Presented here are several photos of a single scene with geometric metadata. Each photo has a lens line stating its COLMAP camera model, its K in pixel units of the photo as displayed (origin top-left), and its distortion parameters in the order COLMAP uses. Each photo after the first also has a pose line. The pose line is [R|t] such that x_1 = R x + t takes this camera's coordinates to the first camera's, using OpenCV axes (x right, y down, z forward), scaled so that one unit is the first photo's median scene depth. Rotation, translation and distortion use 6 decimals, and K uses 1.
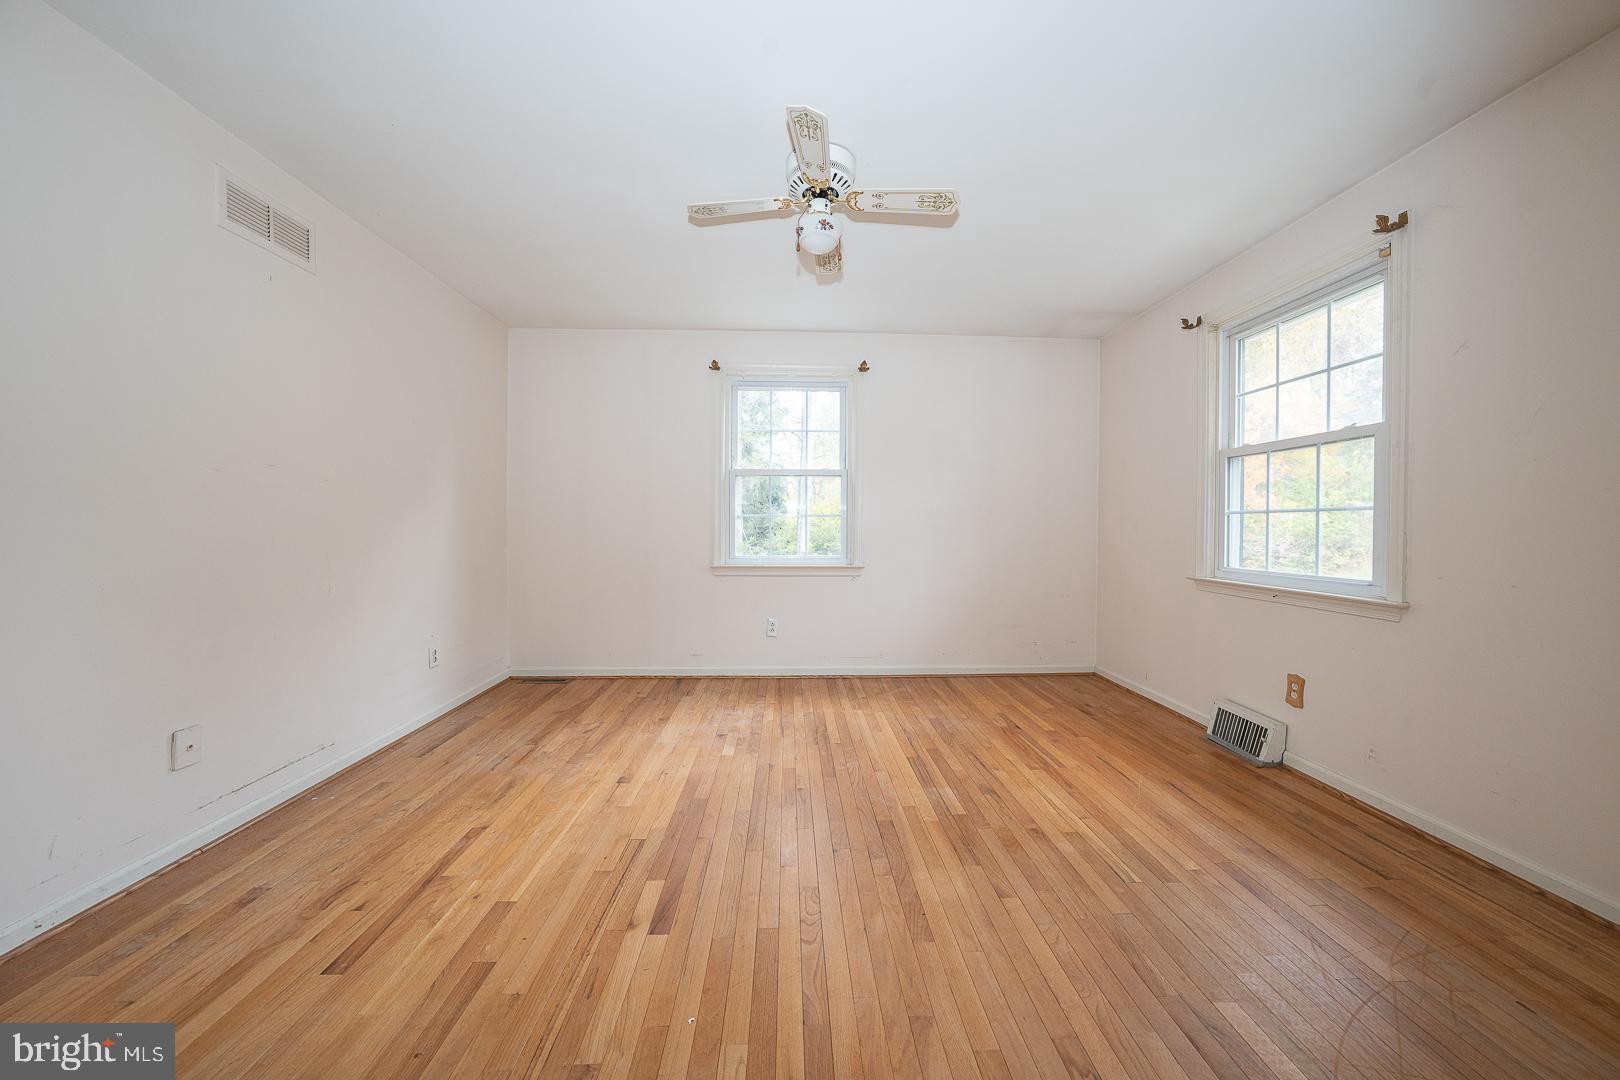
lens RADIAL K [[555.0, 0, 811.3], [0, 555.0, 533.9], [0, 0, 1]] dist [-0.021829, 0.004712]
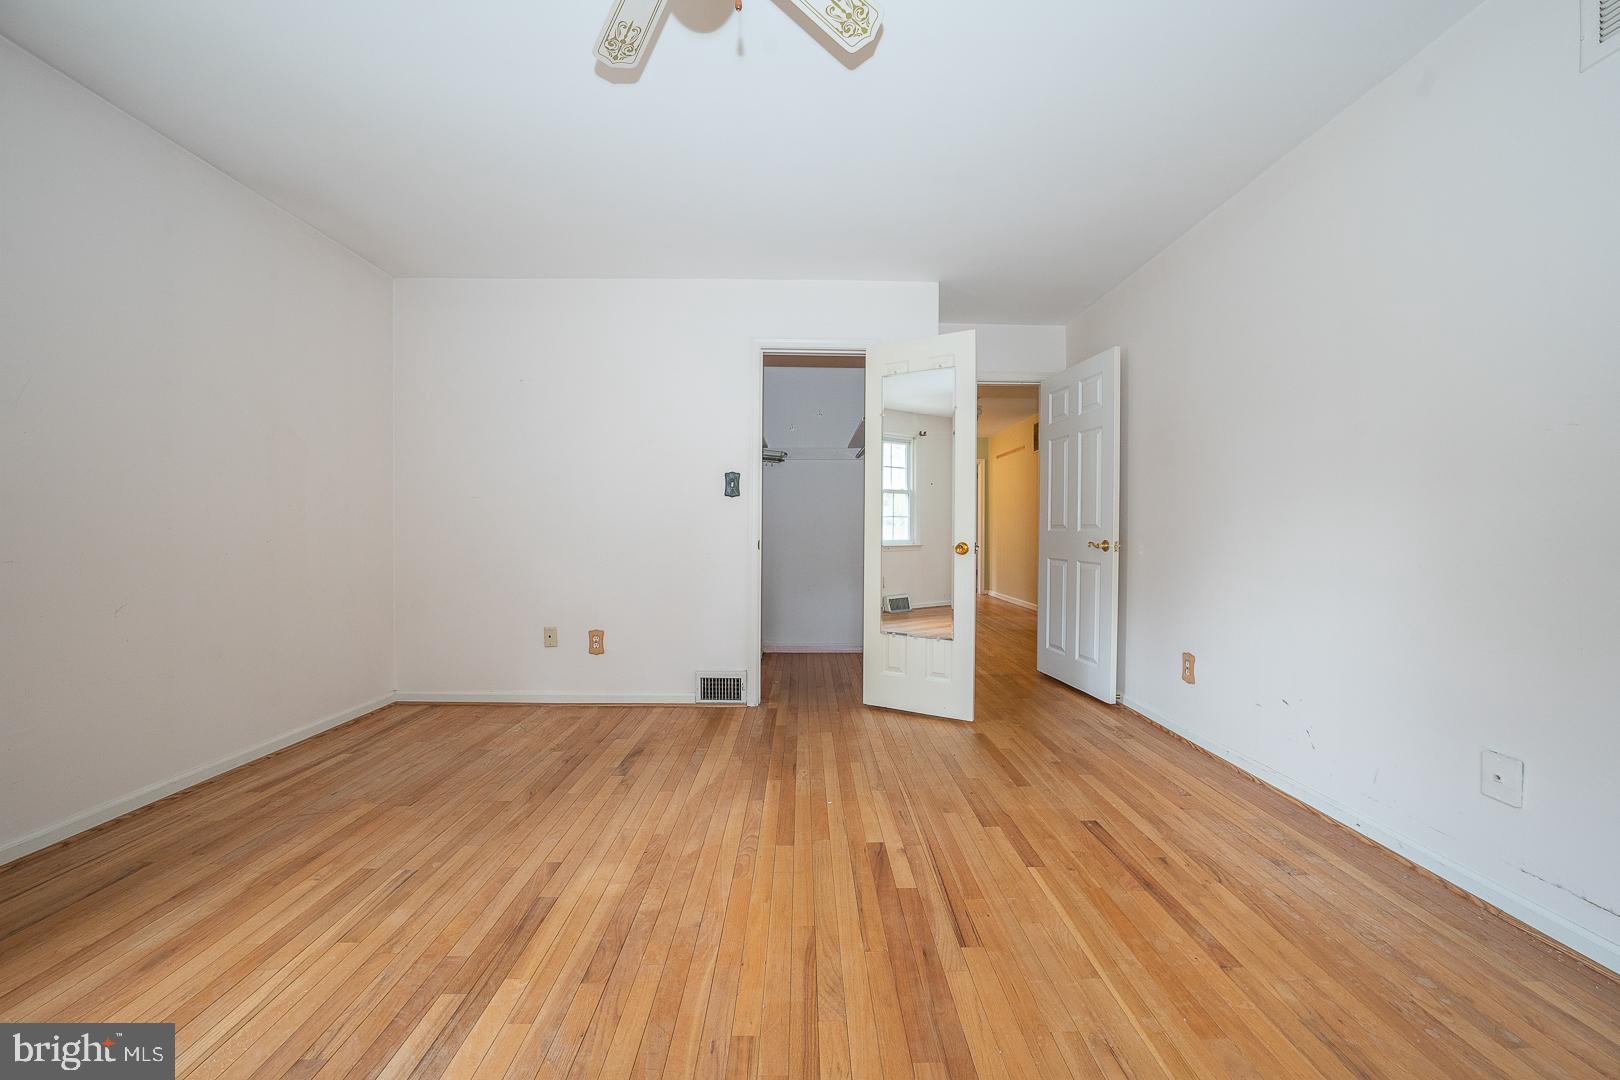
lens RADIAL K [[555.0, 0, 811.3], [0, 555.0, 533.9], [0, 0, 1]] dist [-0.021829, 0.004712]
pose [[-0.999707, -0.006354, 0.023347, -0.138582], [-0.005842, 0.999742, 0.021932, 0.017417], [-0.023481, 0.021790, -0.999487, 1.888527]]
